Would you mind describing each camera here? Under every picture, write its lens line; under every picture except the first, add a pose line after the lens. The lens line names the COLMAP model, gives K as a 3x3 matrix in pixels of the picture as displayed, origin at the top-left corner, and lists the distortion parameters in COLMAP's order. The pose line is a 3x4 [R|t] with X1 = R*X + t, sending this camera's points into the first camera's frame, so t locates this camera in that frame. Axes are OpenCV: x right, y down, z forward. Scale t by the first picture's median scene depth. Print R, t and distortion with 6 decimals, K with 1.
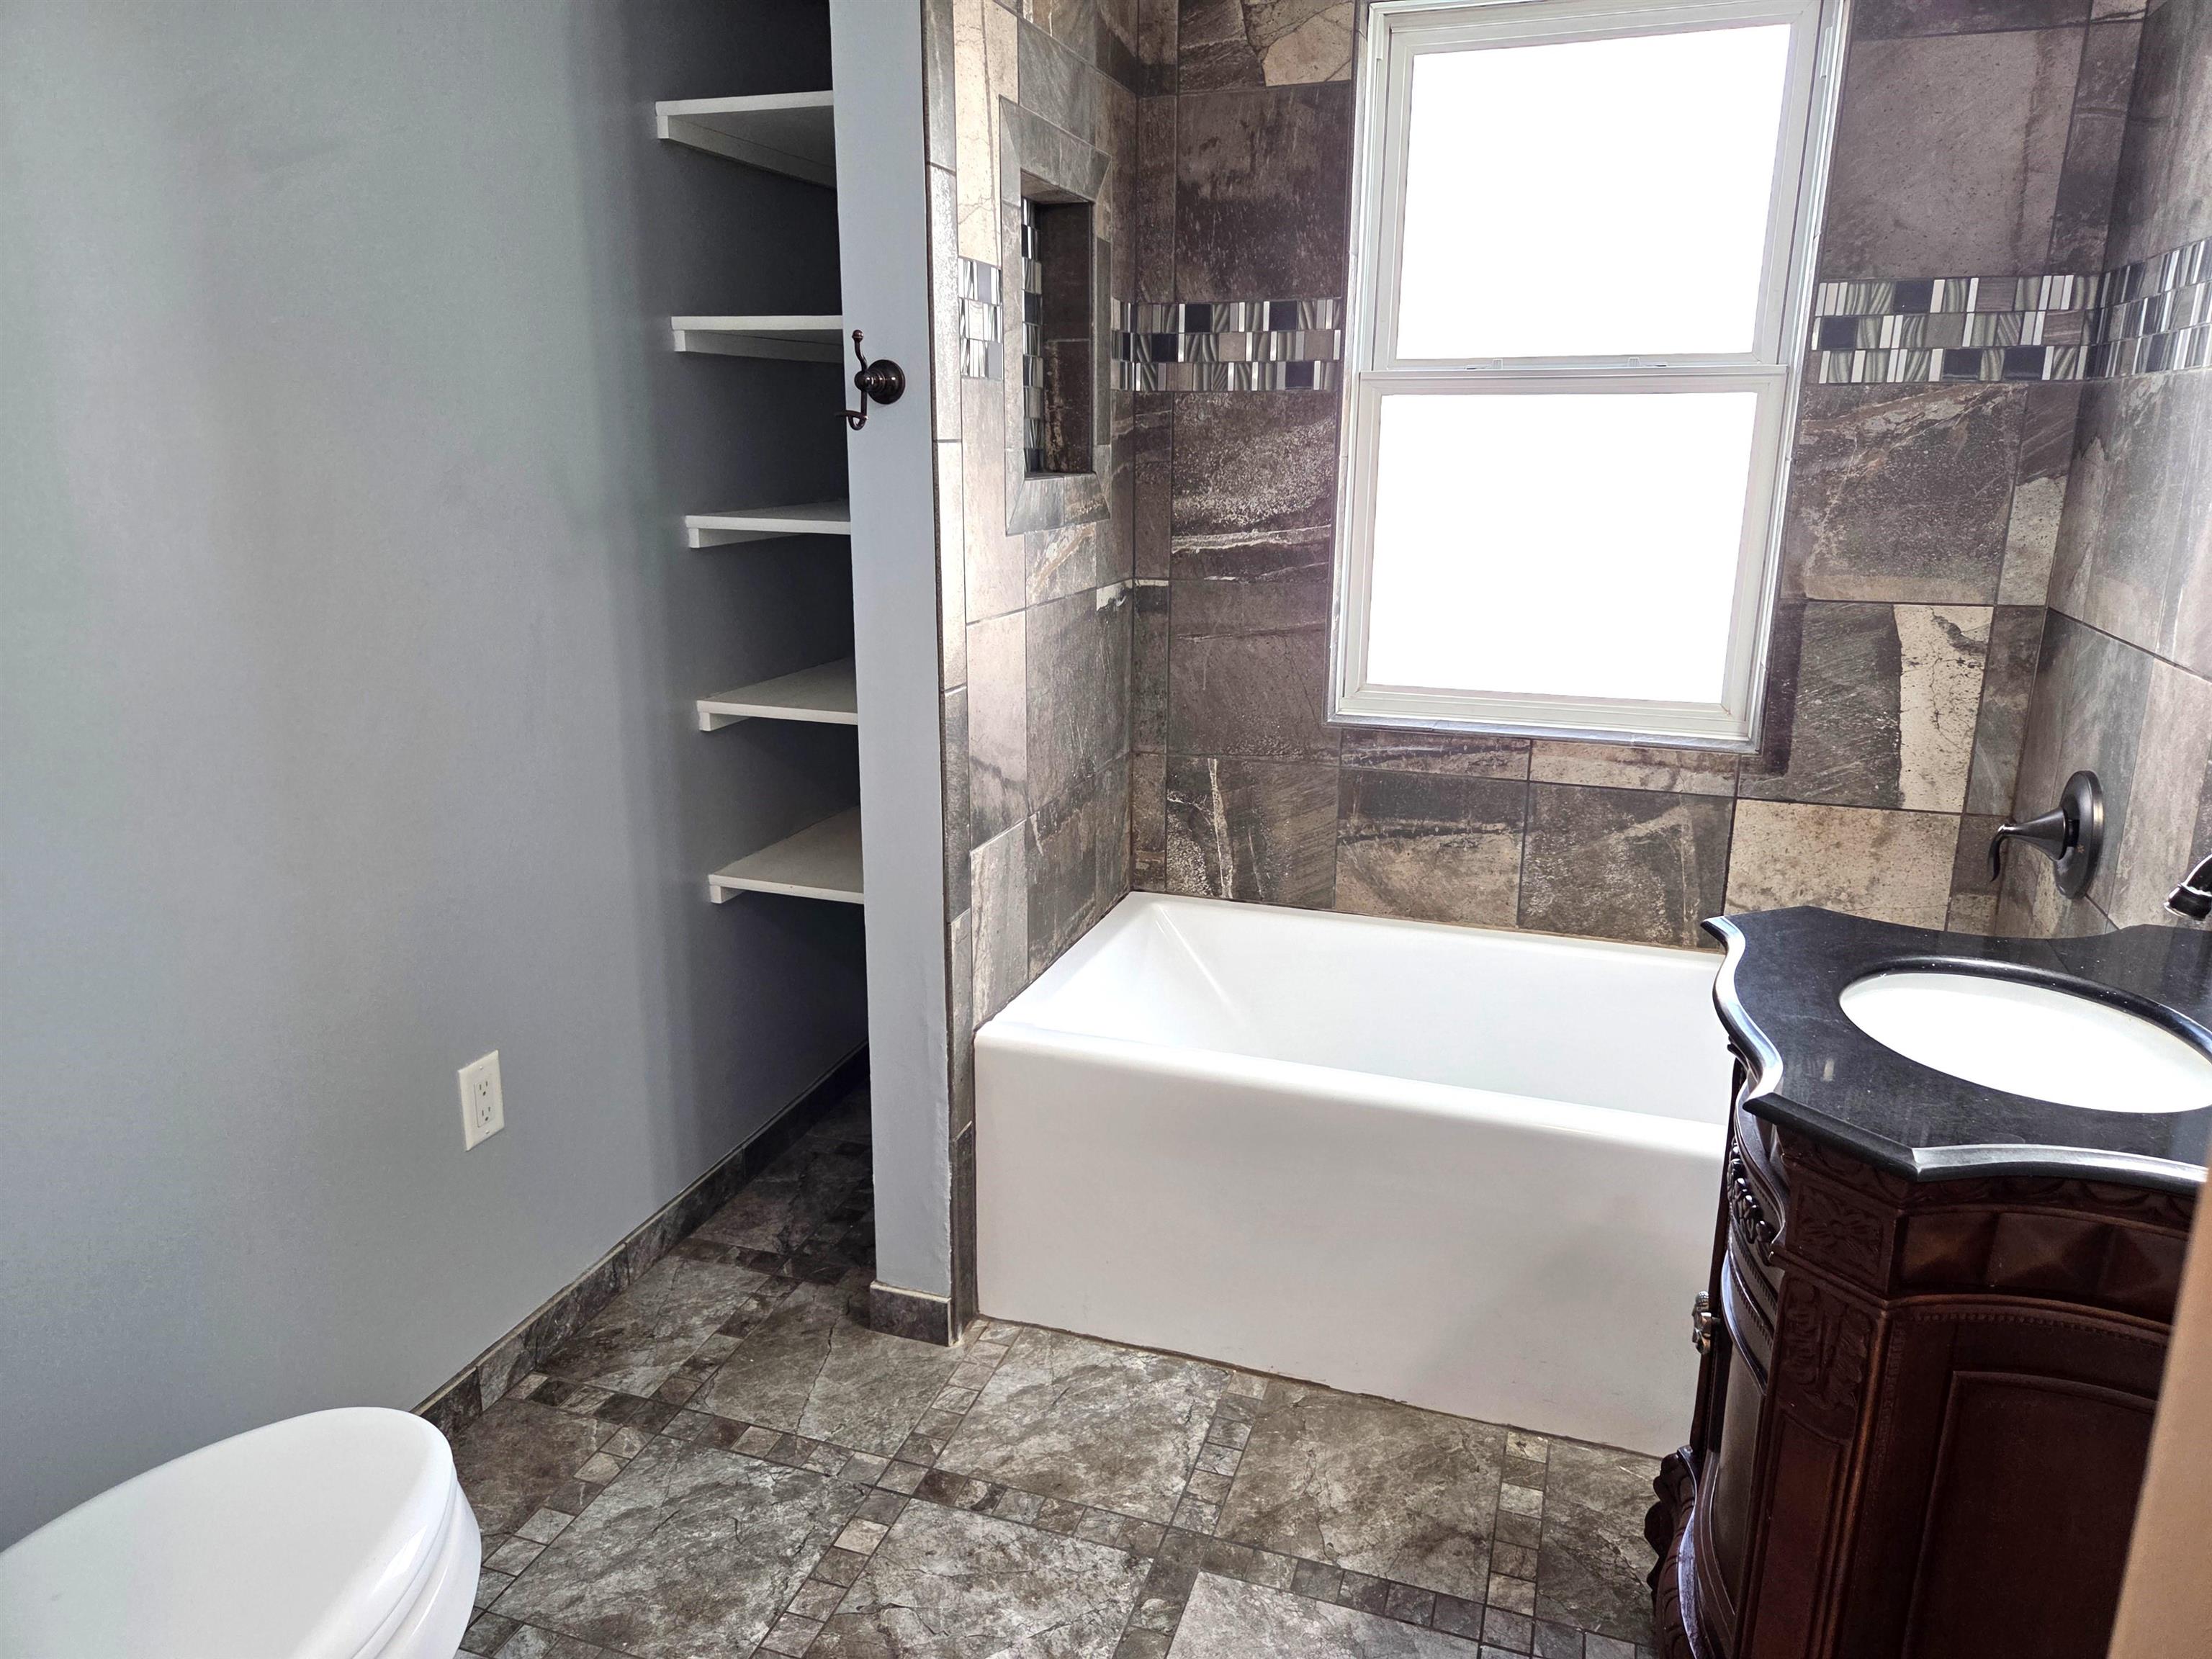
lens RADIAL K [[1476.0, 0, 1100.2], [0, 1476.0, 806.2], [0, 0, 1]] dist [0.072057, -0.052719]
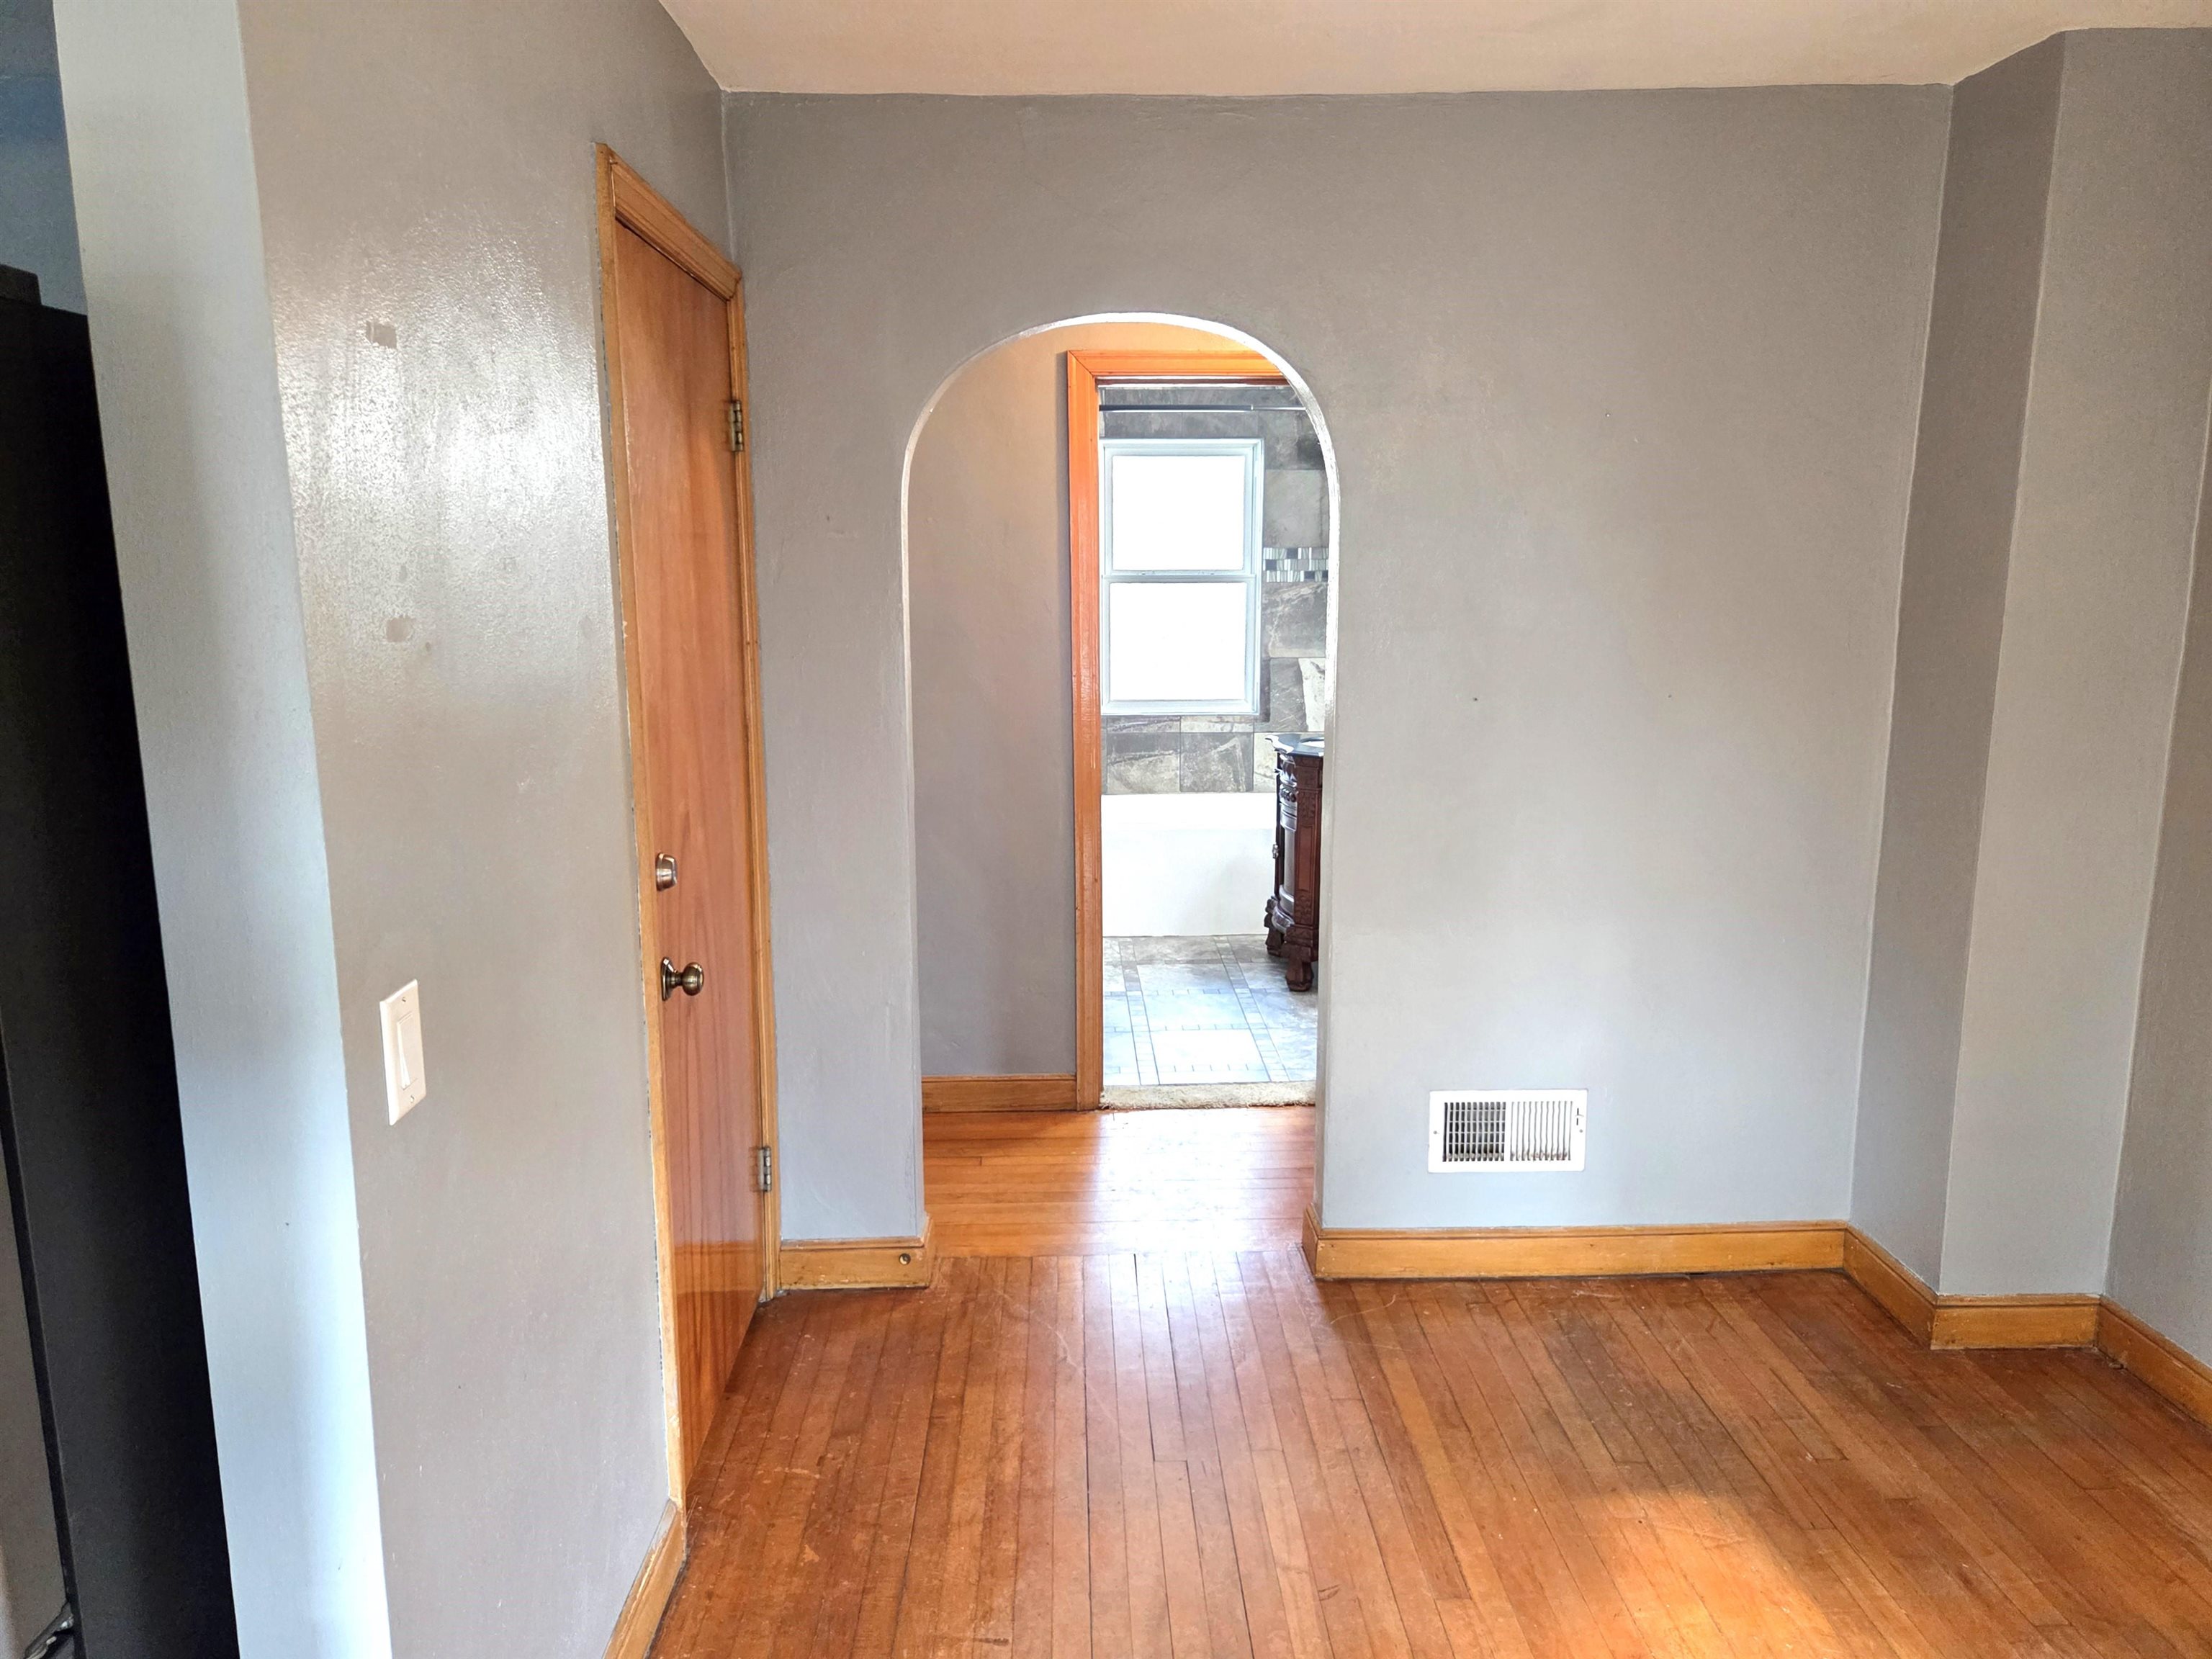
lens RADIAL K [[1476.0, 0, 1095.3], [0, 1476.0, 820.8], [0, 0, 1]] dist [0.072057, -0.052719]
pose [[0.933598, -0.071408, 0.351136, -0.814149], [0.097950, 0.993477, -0.058391, 0.290227], [-0.344676, 0.088908, 0.934502, -1.420534]]
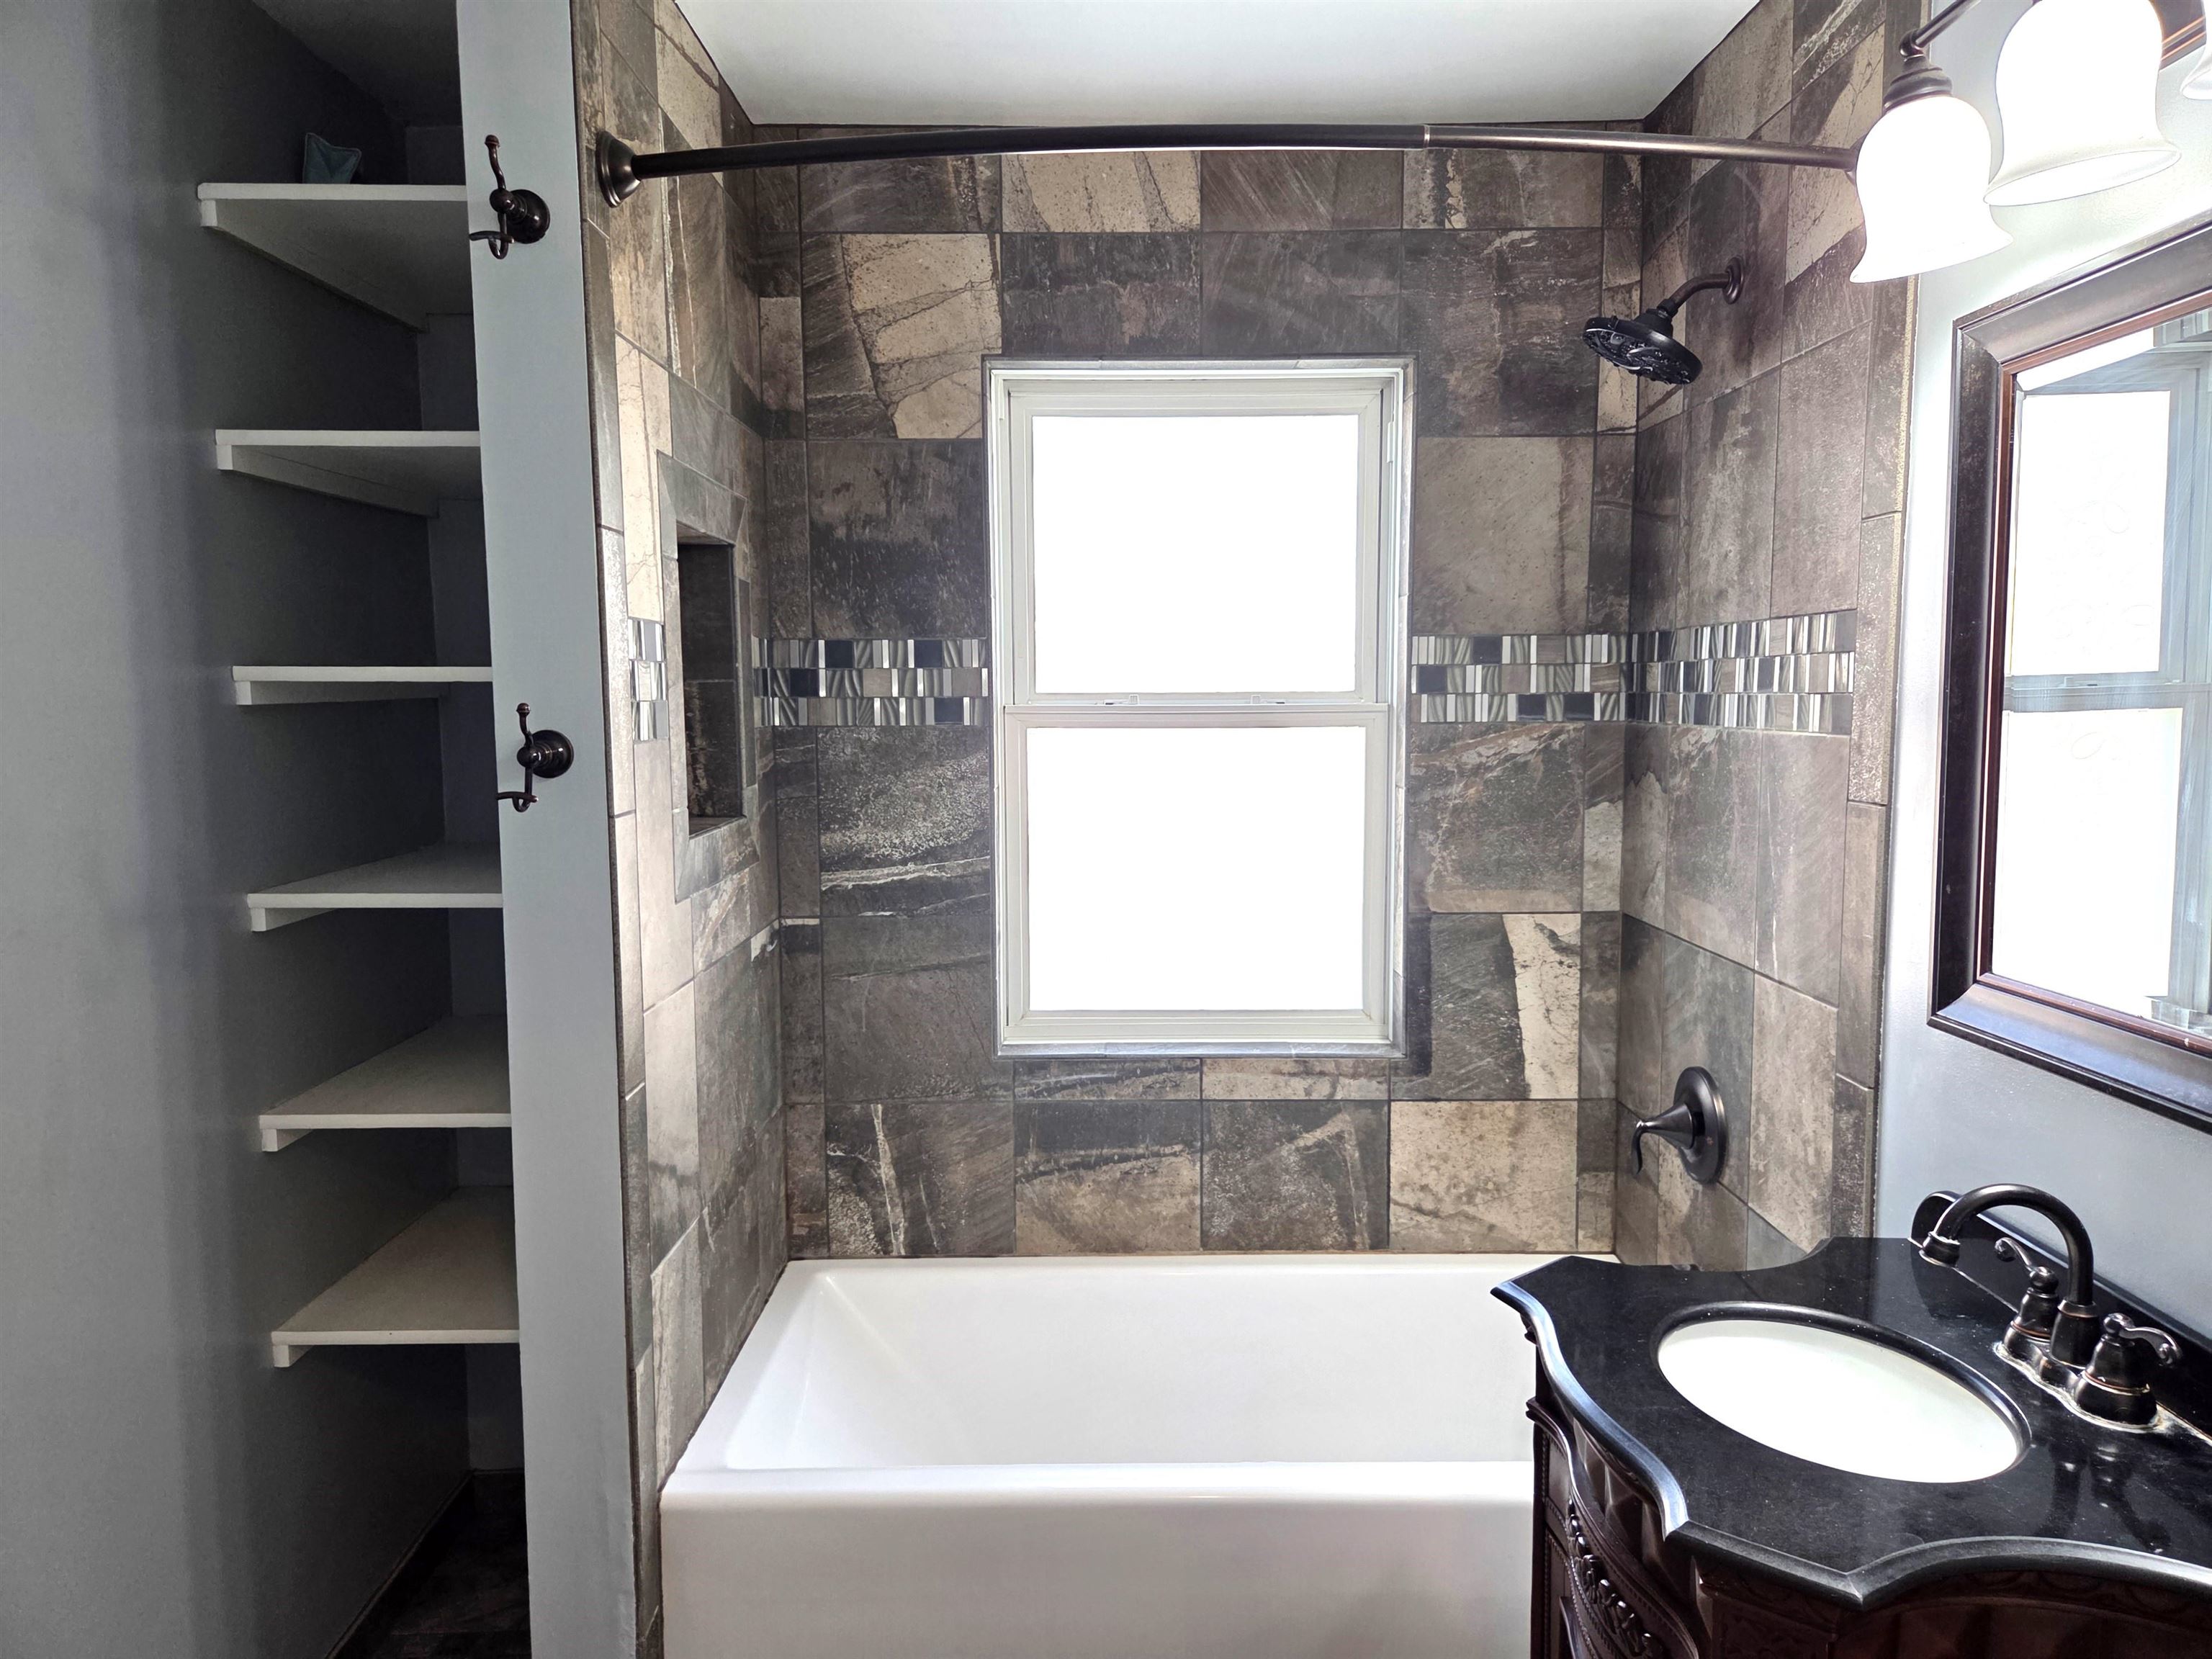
lens RADIAL K [[1476.0, 0, 1110.1], [0, 1476.0, 826.1], [0, 0, 1]] dist [0.072057, -0.052719]
pose [[0.942705, -0.041659, 0.331016, -0.101308], [0.091790, 0.986269, -0.137286, -0.073796], [-0.320752, 0.159804, 0.933585, 0.059847]]
